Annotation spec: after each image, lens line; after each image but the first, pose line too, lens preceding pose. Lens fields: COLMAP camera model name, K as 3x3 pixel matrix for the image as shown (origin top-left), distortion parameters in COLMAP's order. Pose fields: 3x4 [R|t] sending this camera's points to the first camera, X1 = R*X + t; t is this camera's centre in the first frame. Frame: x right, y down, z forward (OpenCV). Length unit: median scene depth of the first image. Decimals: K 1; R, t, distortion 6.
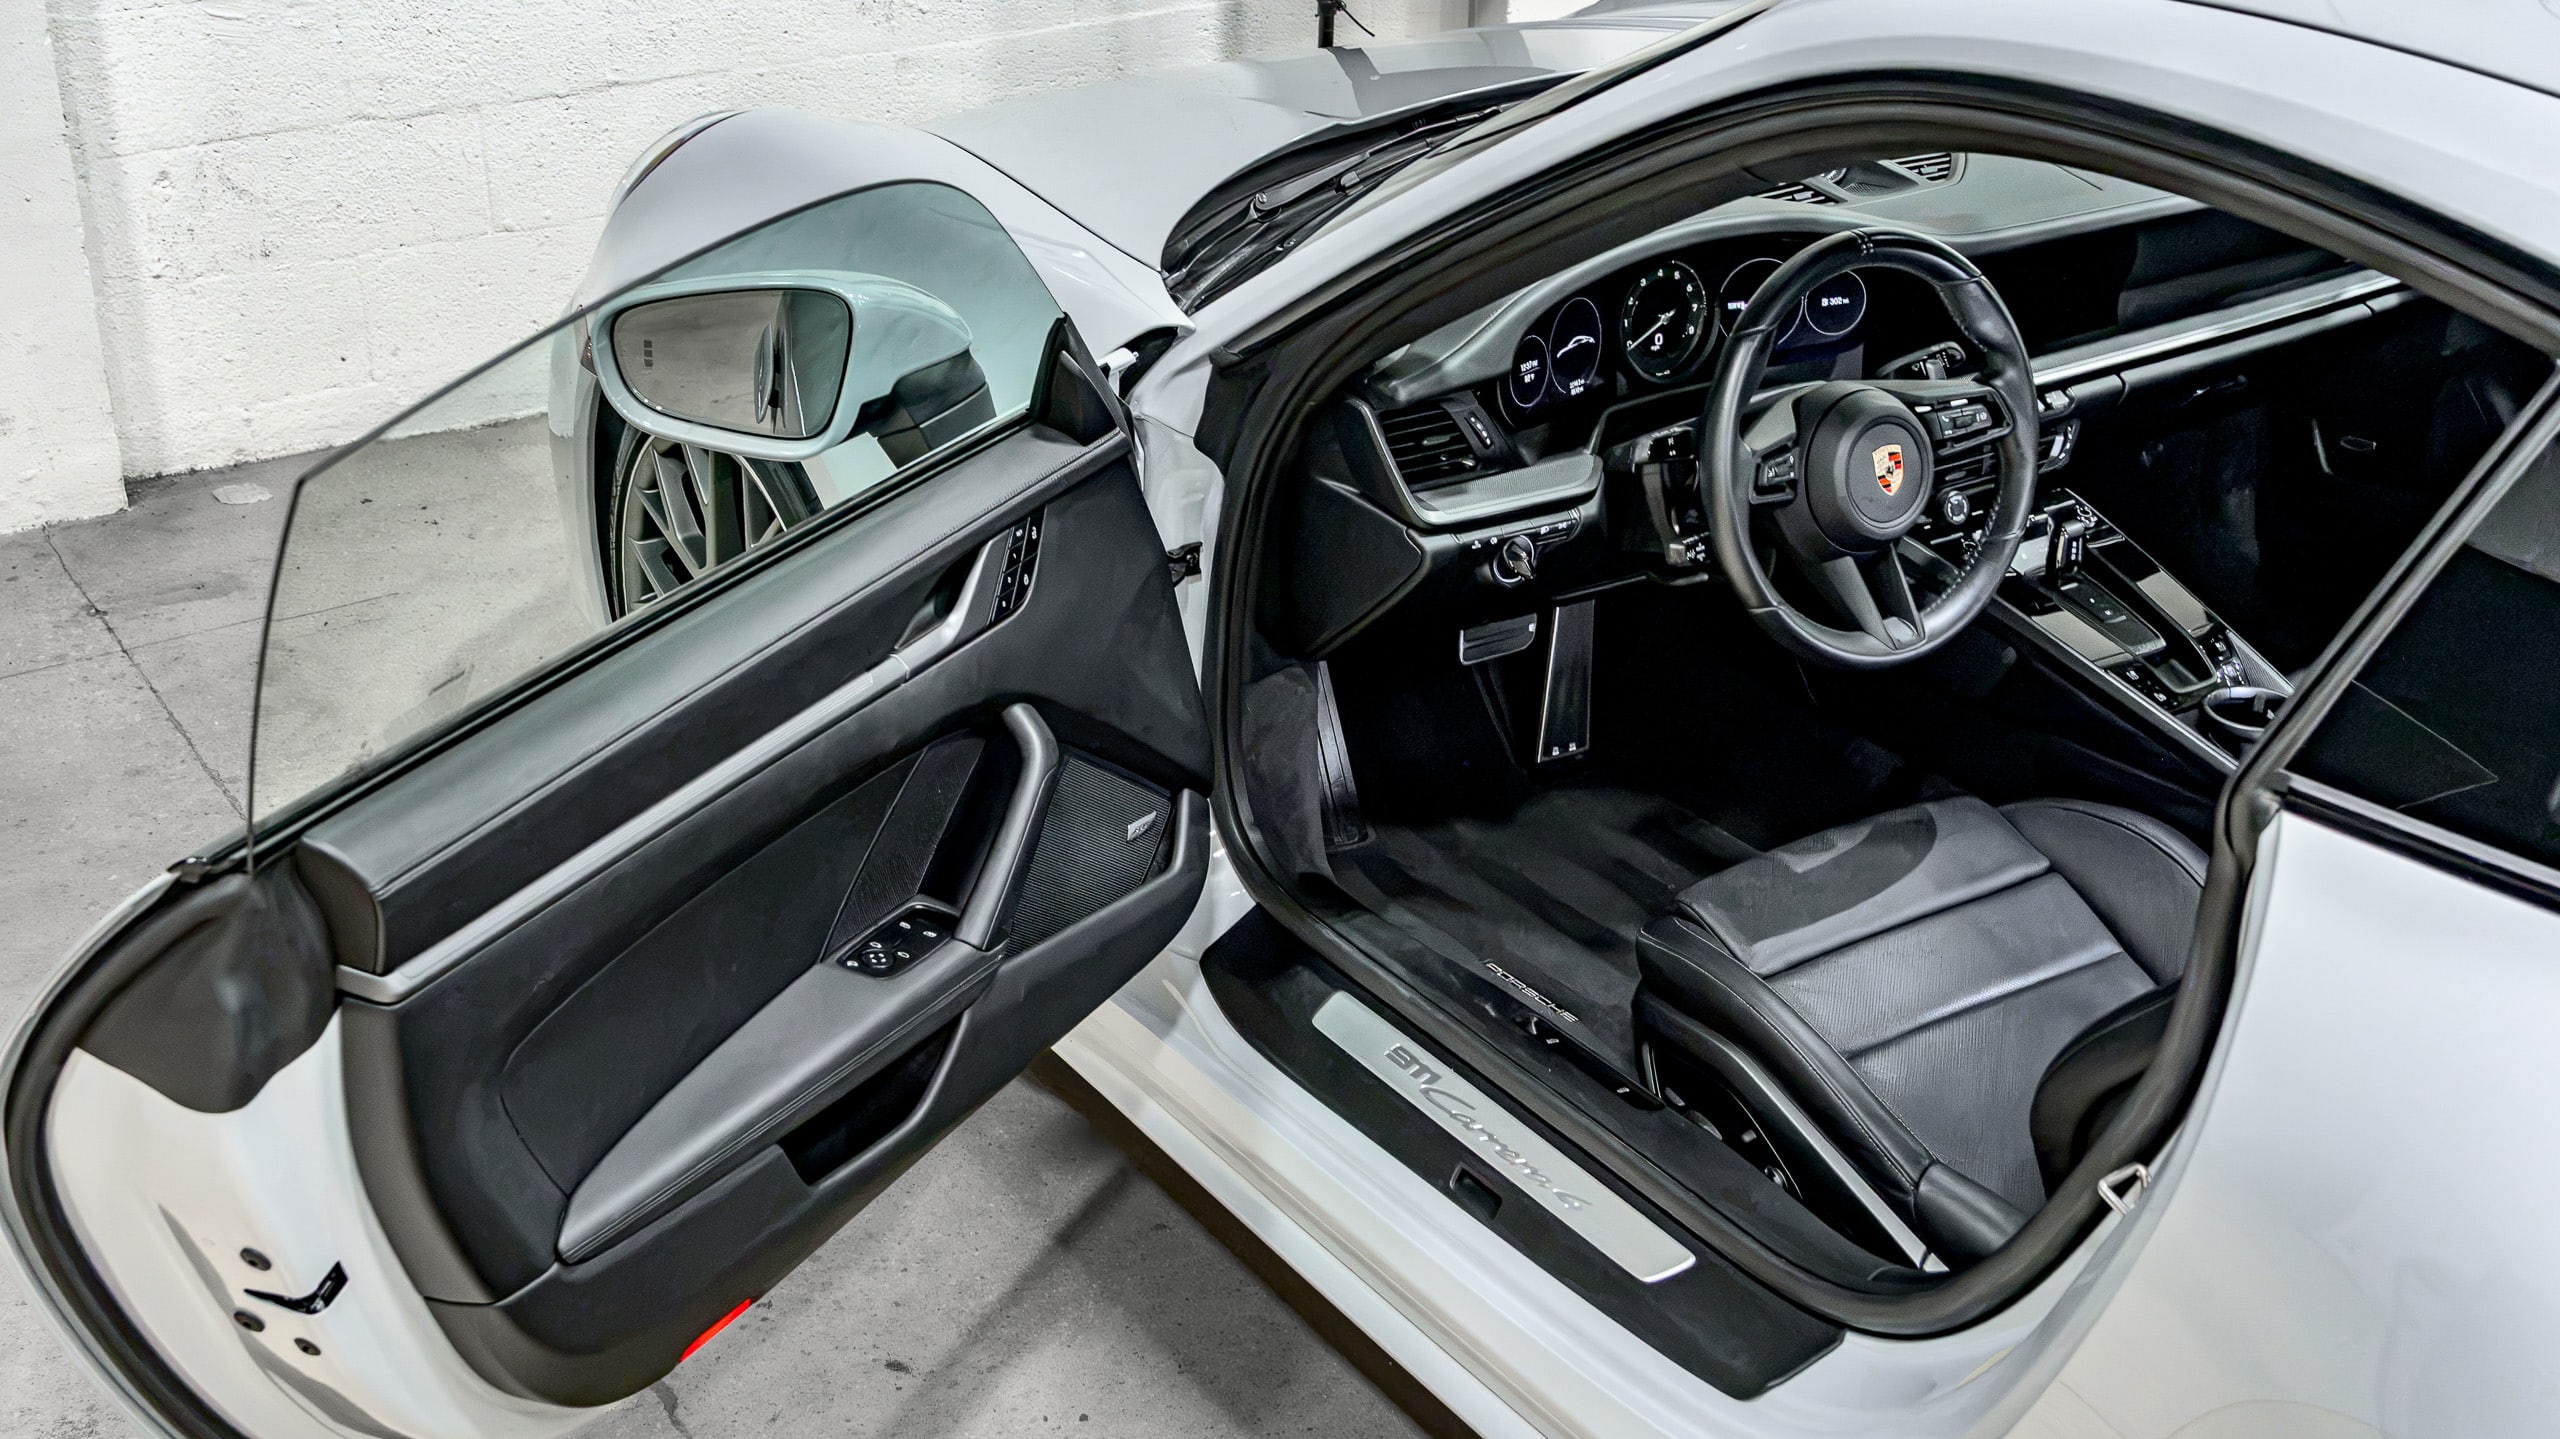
lens RADIAL K [[3109.2, 0, 1227.2], [0, 3109.2, 502.2], [0, 0, 1]] dist [0.004695, -0.047575]
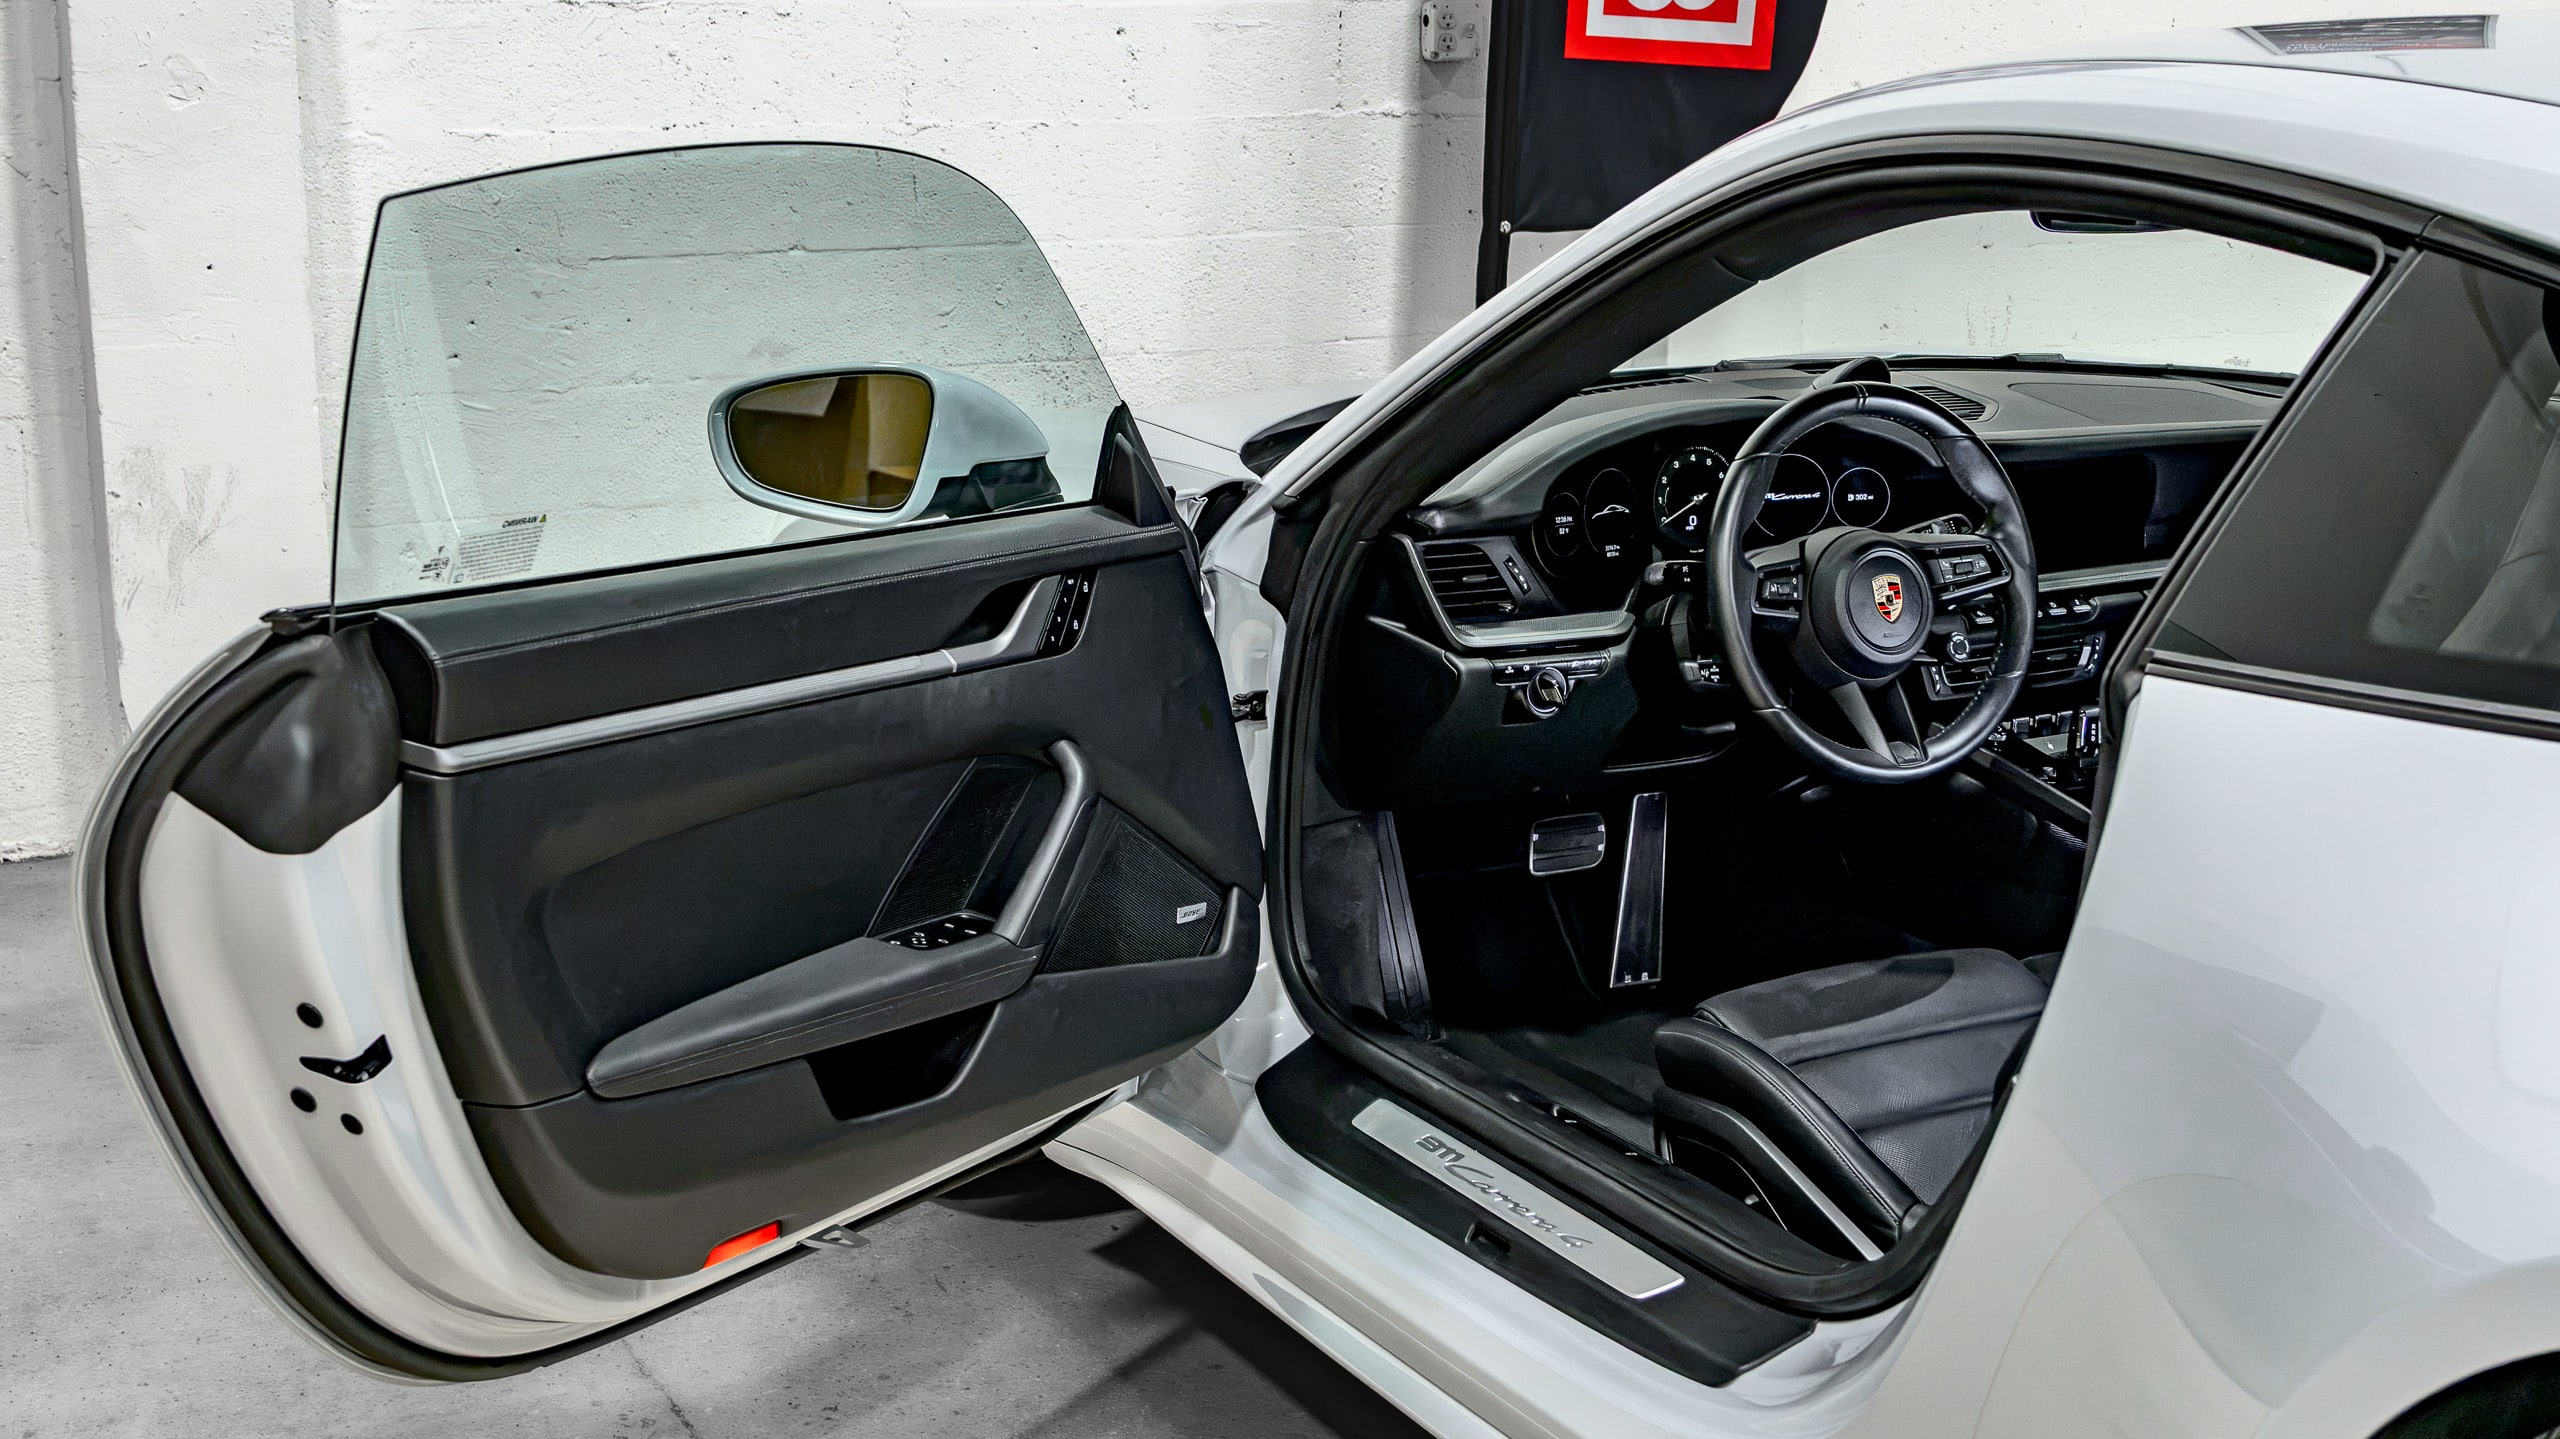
lens RADIAL K [[3200.2, 0, 1312.8], [0, 3200.2, 724.1], [0, 0, 1]] dist [-0.000840, 0.055633]
pose [[0.996189, 0.013108, -0.086233, 0.108152], [-0.032084, 0.974399, -0.222524, 0.282819], [0.081108, 0.224442, 0.971106, -0.088336]]
